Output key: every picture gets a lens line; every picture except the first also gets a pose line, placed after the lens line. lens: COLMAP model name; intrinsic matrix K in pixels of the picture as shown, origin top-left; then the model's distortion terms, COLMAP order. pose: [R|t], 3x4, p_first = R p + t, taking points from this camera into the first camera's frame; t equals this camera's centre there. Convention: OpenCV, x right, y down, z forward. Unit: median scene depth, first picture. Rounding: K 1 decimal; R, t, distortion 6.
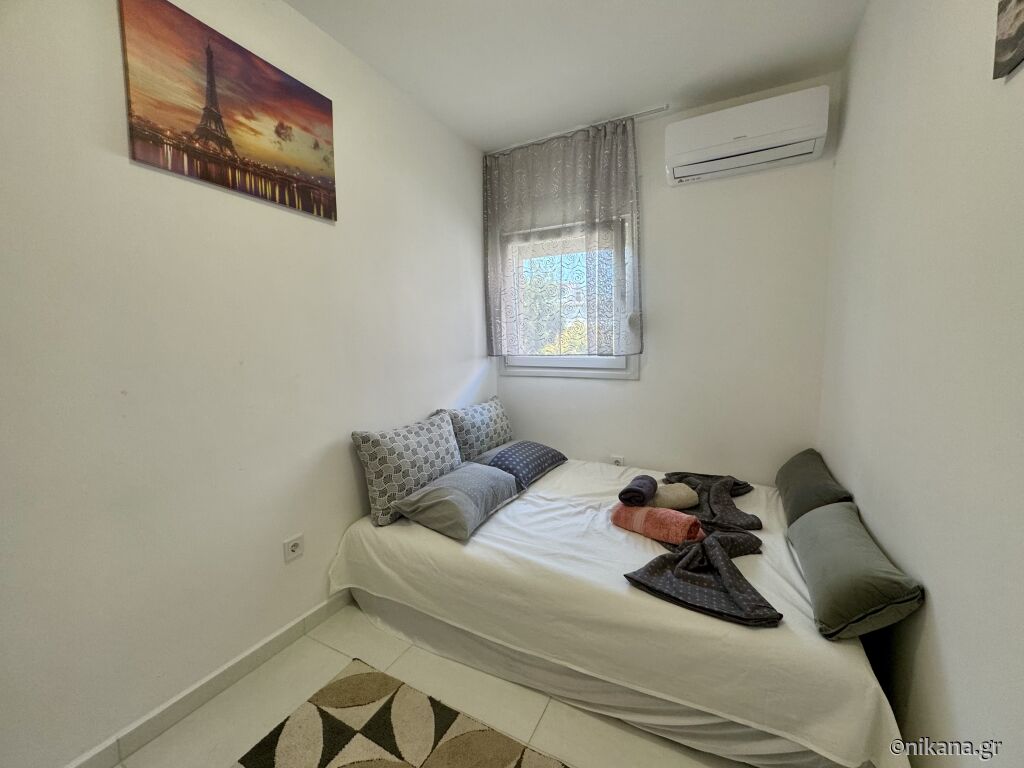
lens RADIAL K [[410.5, 0, 512.0], [0, 410.5, 384.0], [0, 0, 1]] dist [-0.002159, -0.000137]
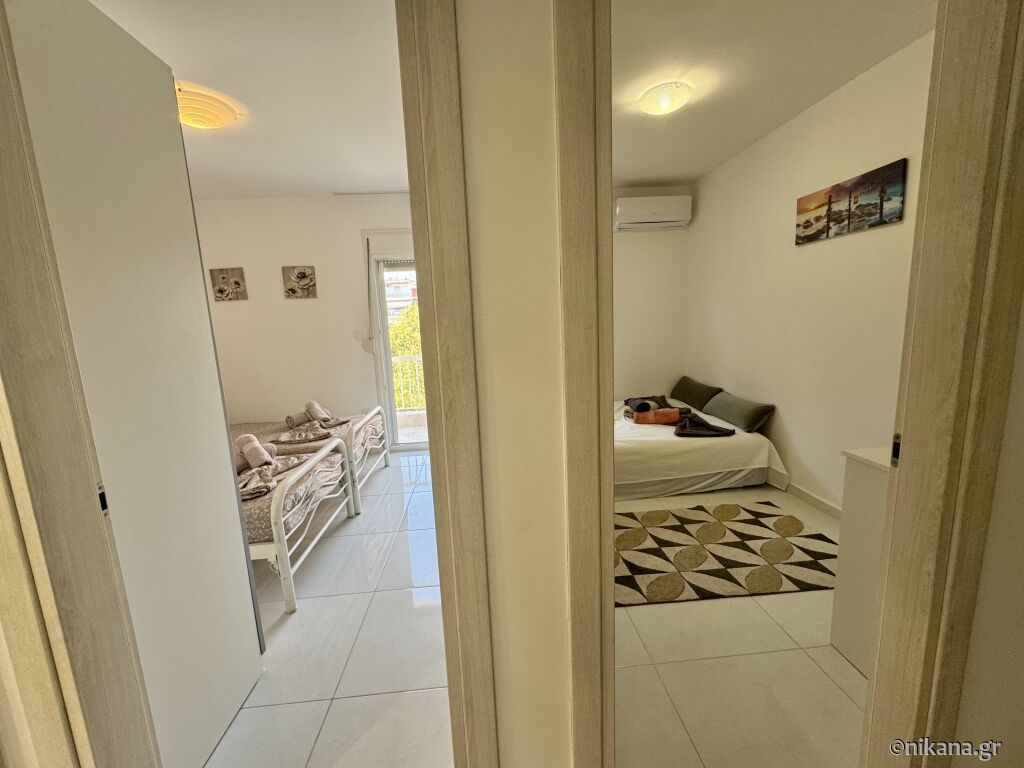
lens RADIAL K [[409.4, 0, 512.0], [0, 409.4, 384.0], [0, 0, 1]] dist [-0.001441, -0.000287]
pose [[0.851390, -0.113142, 0.512186, -0.951723], [0.088999, 0.993461, 0.071516, -0.018524], [-0.516928, -0.015304, 0.855892, -0.250960]]
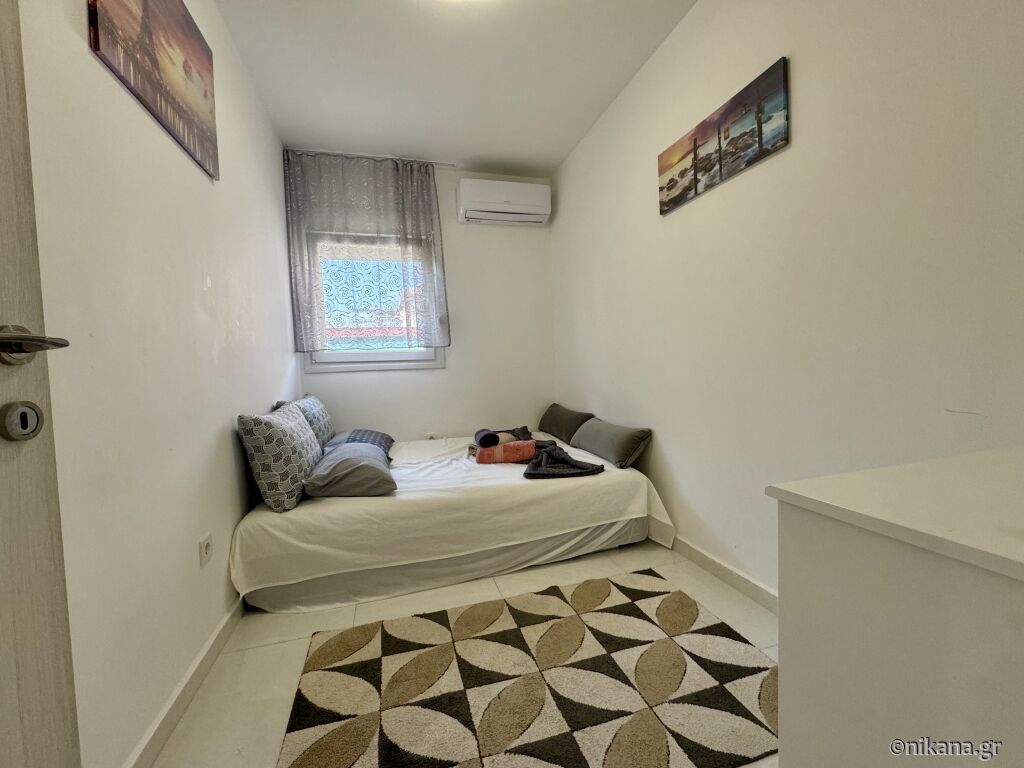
lens RADIAL K [[409.4, 0, 512.0], [0, 409.4, 384.0], [0, 0, 1]] dist [-0.001441, -0.000287]
pose [[0.719639, -0.048358, 0.692663, -0.474227], [0.095182, 0.995025, -0.029422, 0.108648], [-0.687794, 0.087102, 0.720661, -0.046641]]
